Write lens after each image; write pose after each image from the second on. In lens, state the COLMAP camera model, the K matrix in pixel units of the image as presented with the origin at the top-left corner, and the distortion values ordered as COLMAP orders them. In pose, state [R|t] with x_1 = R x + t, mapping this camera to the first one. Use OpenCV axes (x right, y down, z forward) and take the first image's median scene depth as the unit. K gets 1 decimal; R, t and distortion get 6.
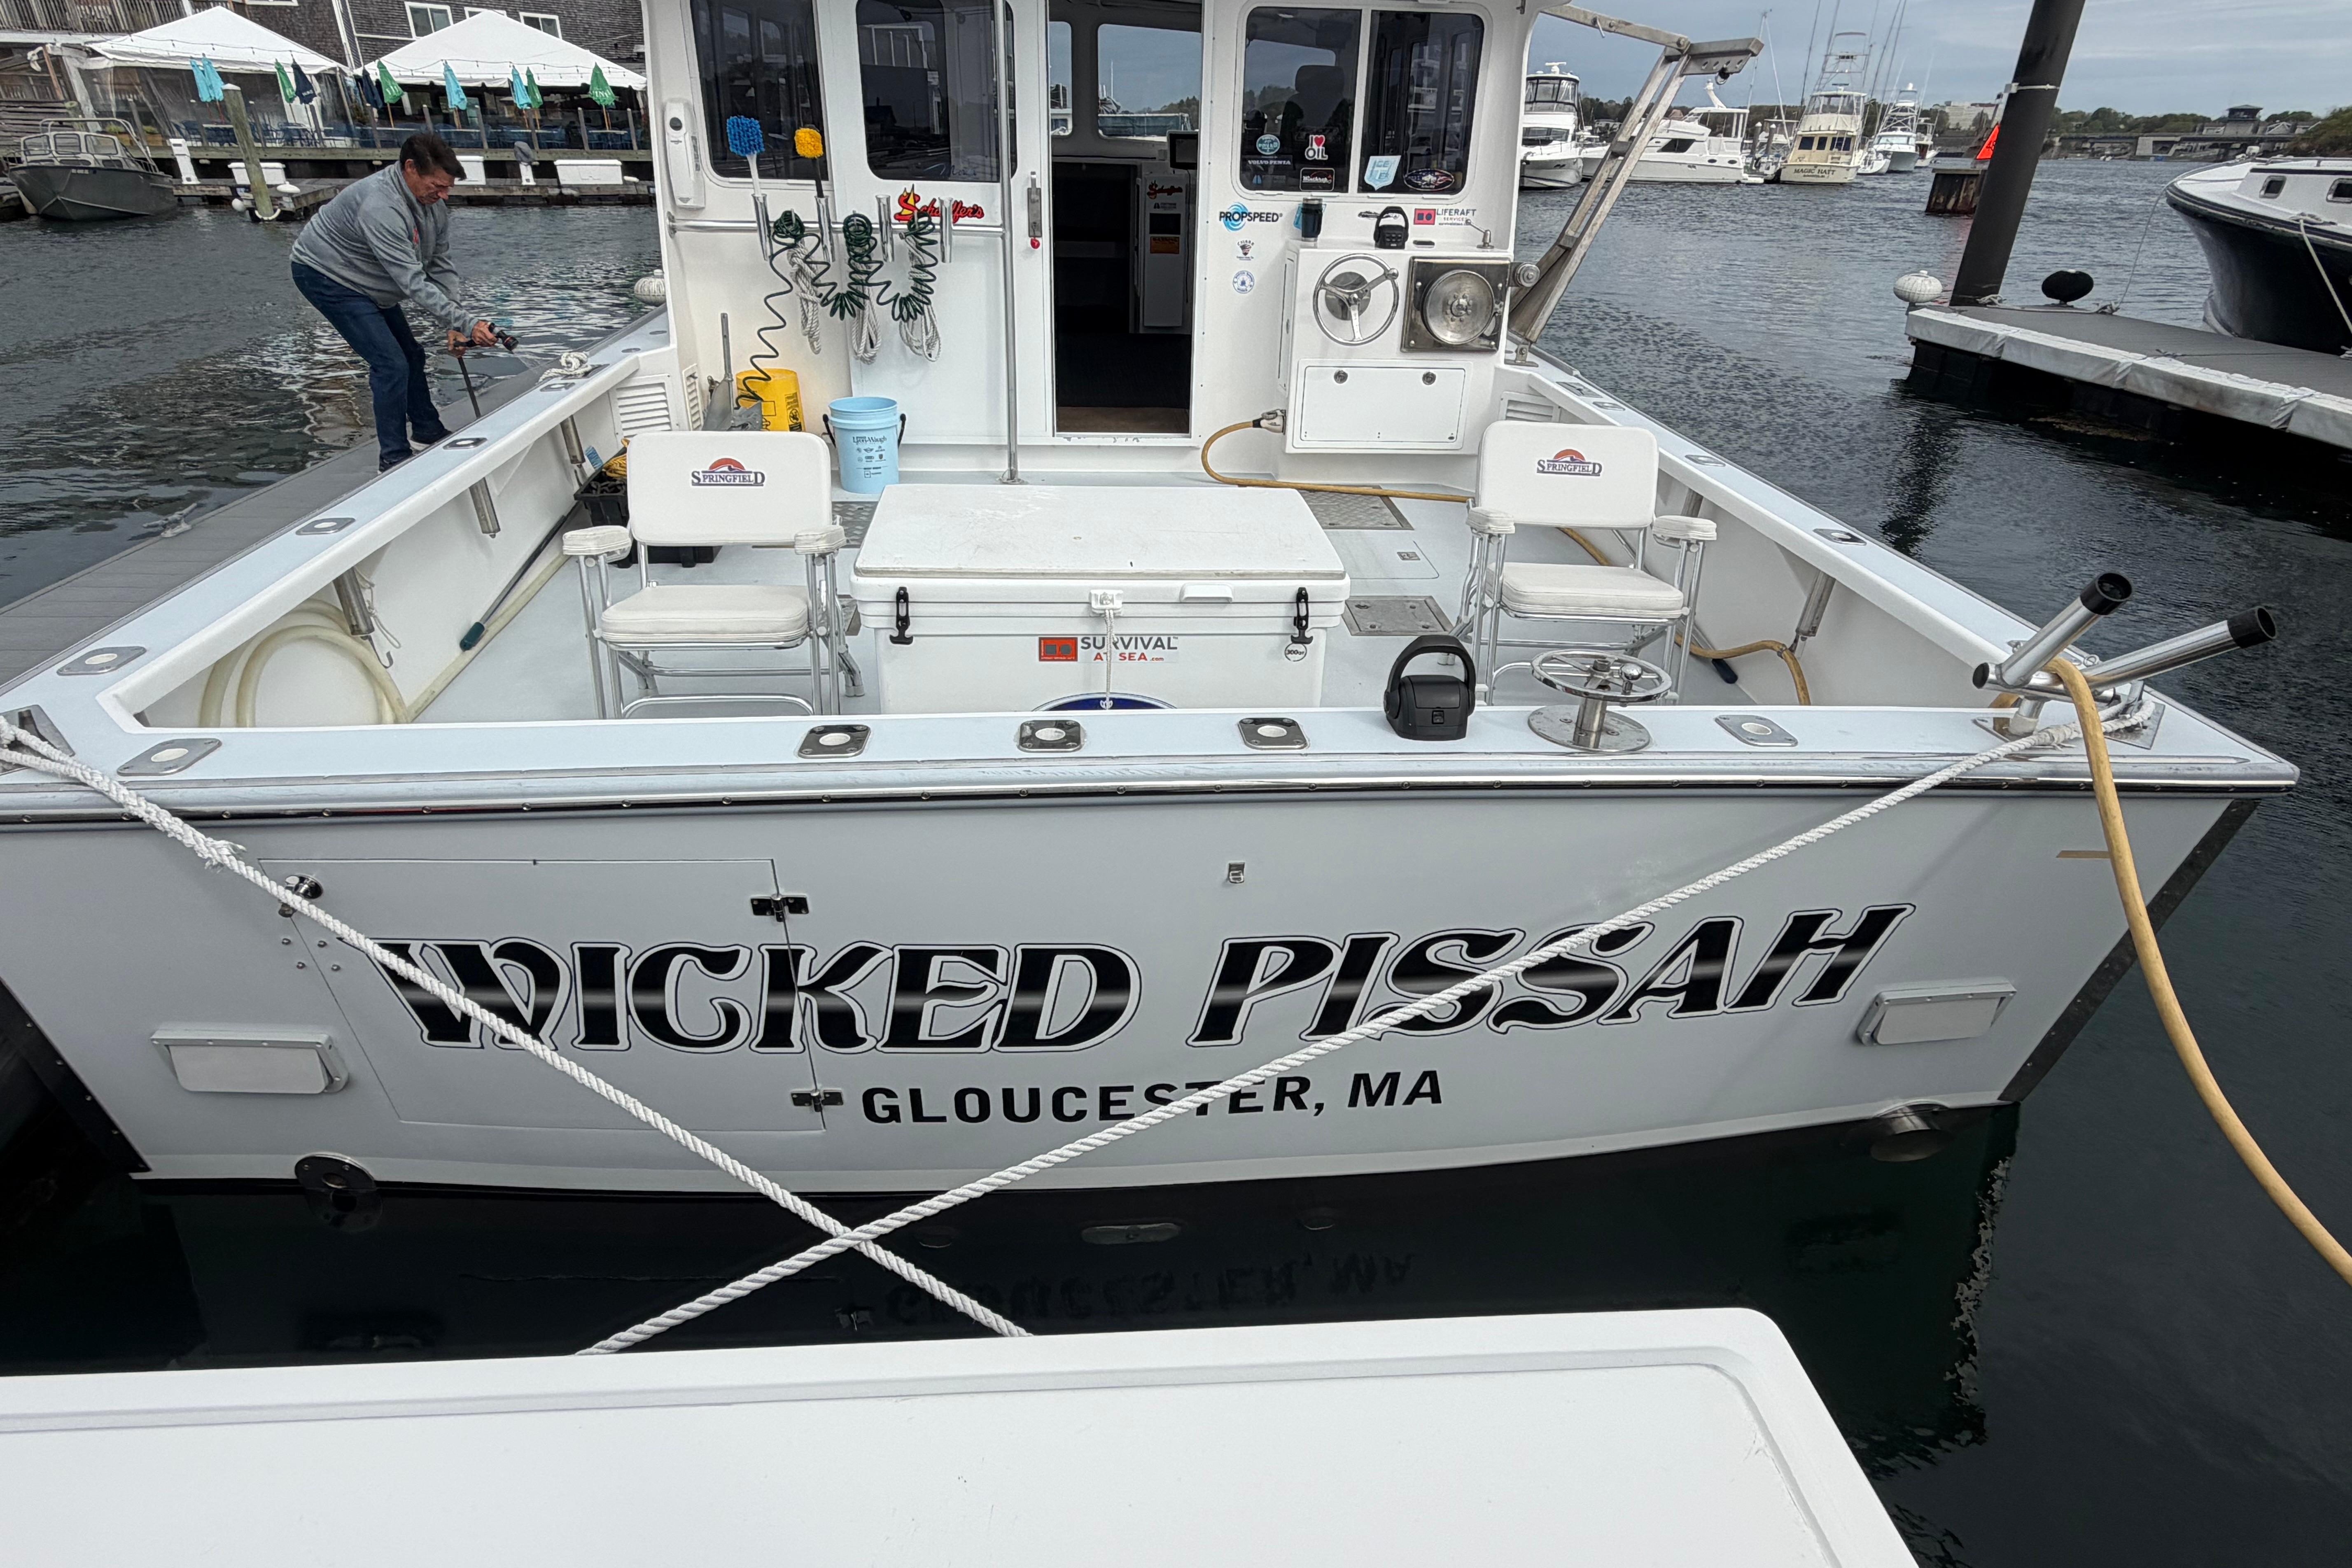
lens RADIAL K [[1229.9, 0, 1167.4], [0, 1229.9, 803.2], [0, 0, 1]] dist [0.004660, -0.002442]
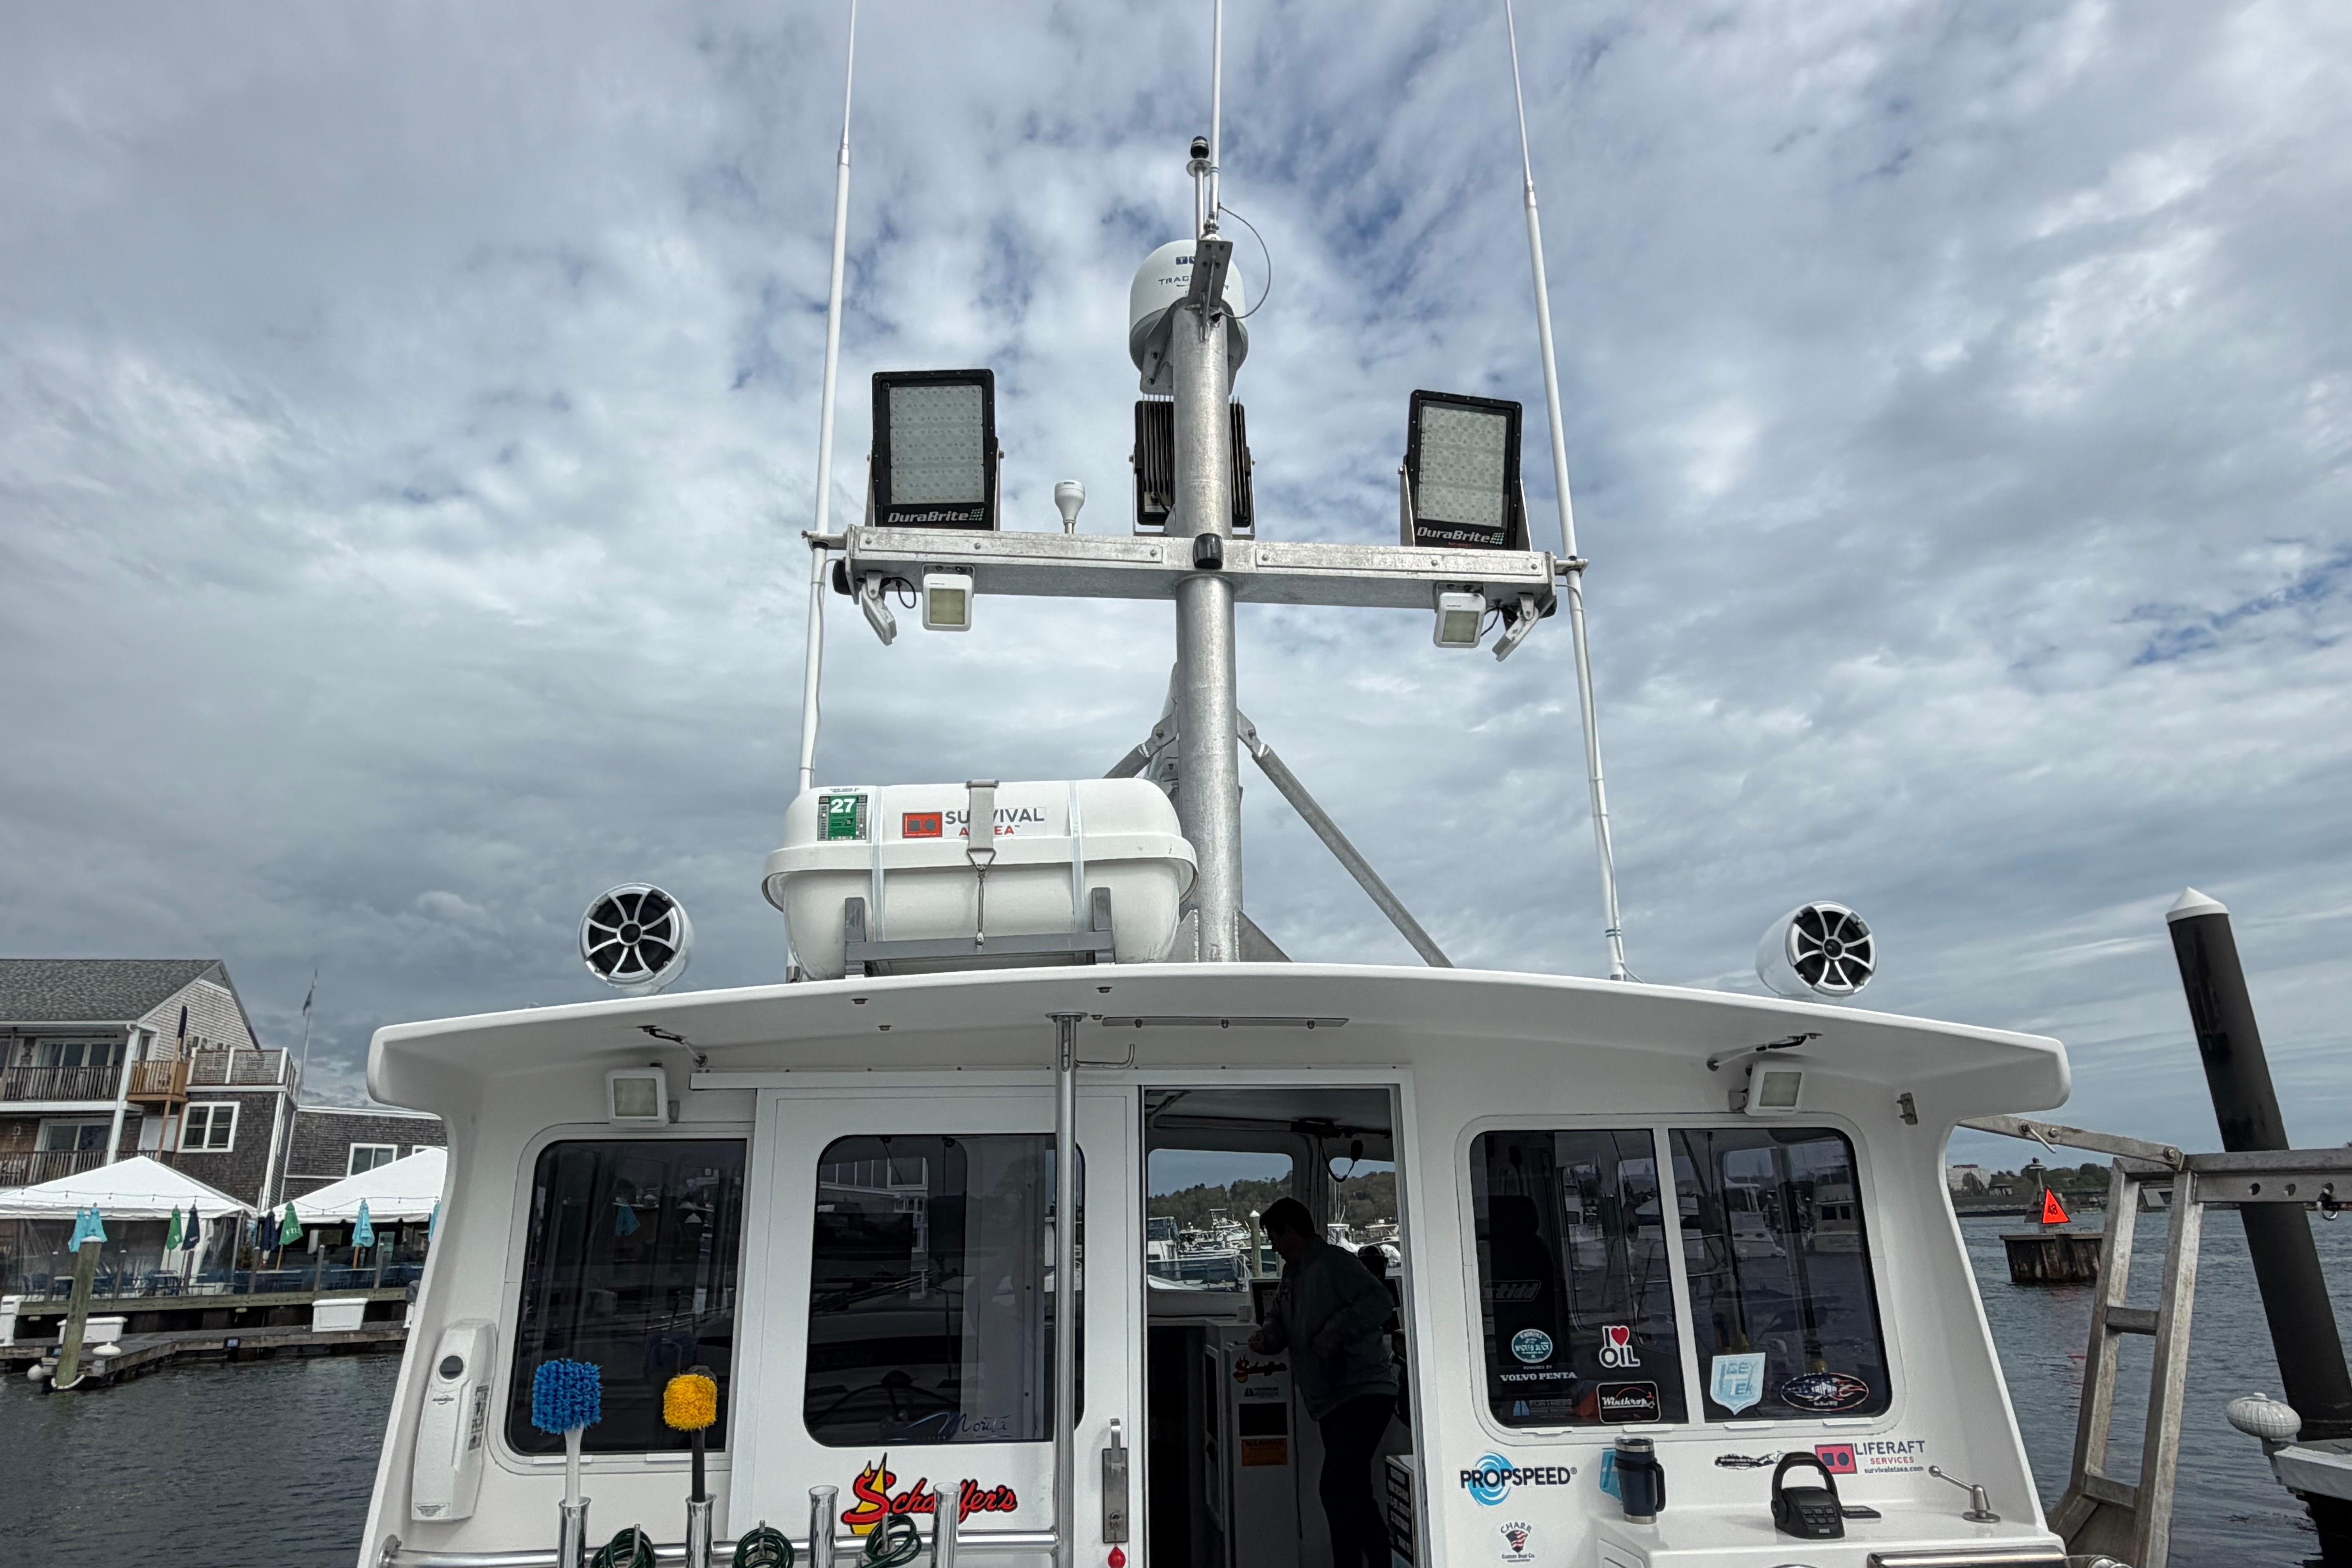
lens RADIAL K [[1411.9, 0, 1159.9], [0, 1411.9, 794.5], [0, 0, 1]] dist [0.011758, -0.008290]
pose [[0.999045, -0.034616, 0.026648, -0.099710], [0.043264, 0.699623, -0.713201, -0.274674], [0.006044, 0.713673, 0.700452, 0.393424]]
